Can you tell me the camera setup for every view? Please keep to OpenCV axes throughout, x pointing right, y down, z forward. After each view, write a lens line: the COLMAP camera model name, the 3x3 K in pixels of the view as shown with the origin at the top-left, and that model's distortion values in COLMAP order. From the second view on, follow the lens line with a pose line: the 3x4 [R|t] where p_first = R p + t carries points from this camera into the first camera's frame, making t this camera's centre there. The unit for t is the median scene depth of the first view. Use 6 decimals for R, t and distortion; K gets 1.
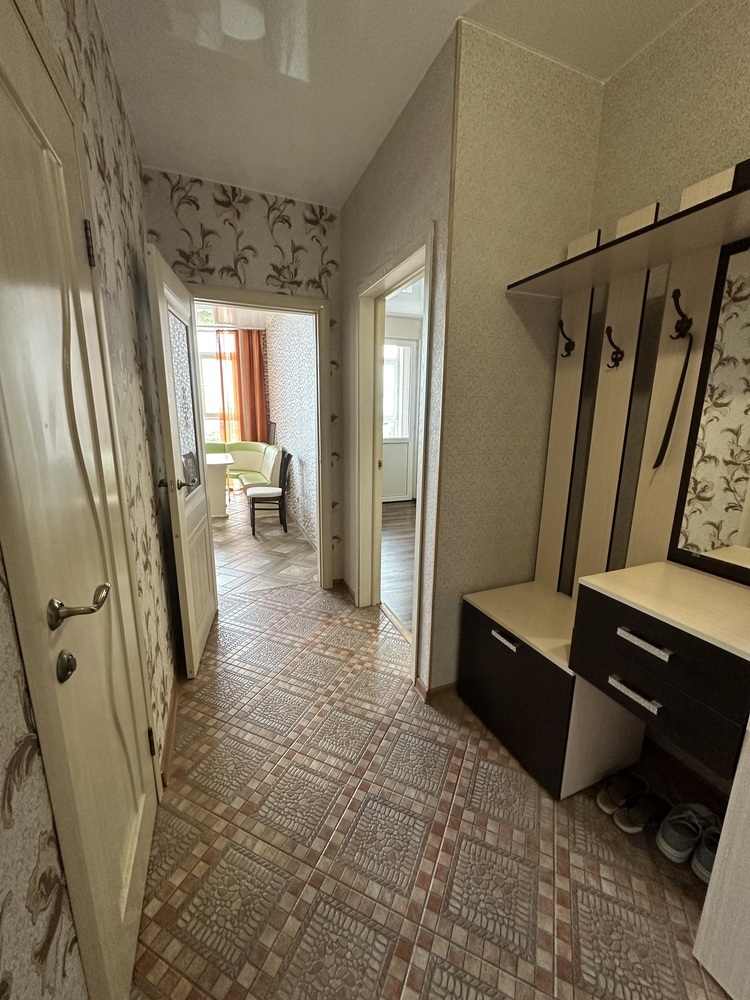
lens RADIAL K [[395.7, 0, 379.2], [0, 395.7, 504.7], [0, 0, 1]] dist [0.001655, 0.000152]
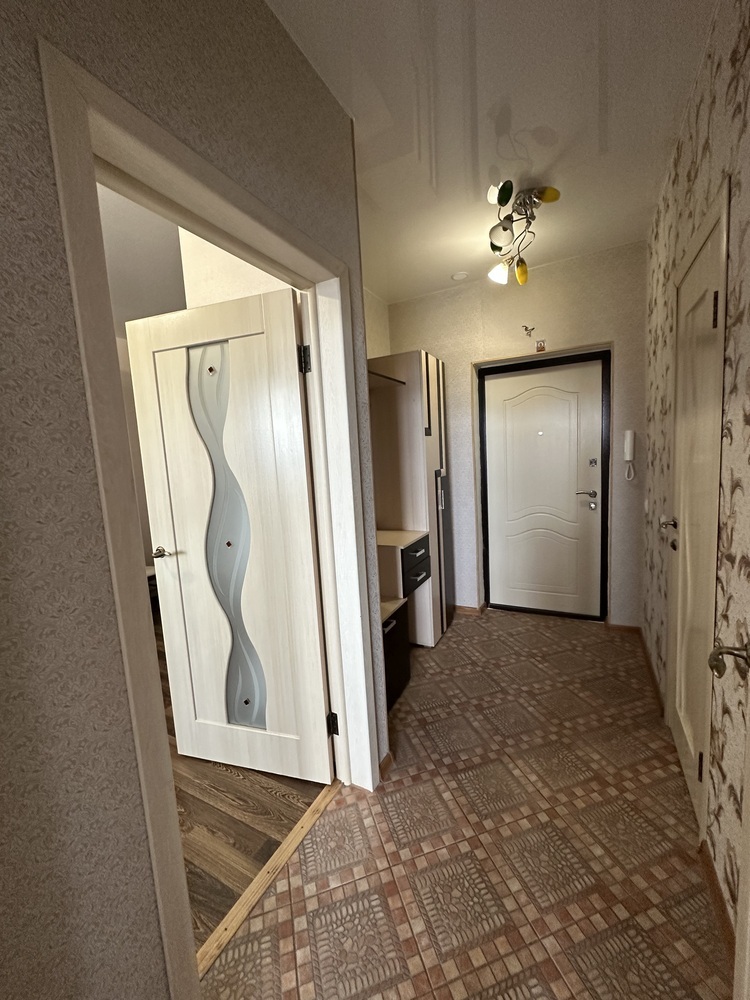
lens RADIAL K [[395.7, 0, 375.1], [0, 395.7, 494.4], [0, 0, 1]] dist [0.001655, 0.000152]
pose [[-0.639777, -0.048190, 0.767048, -0.287165], [0.219687, 0.944925, 0.242601, -0.181011], [-0.736493, 0.323721, -0.593955, 0.725279]]
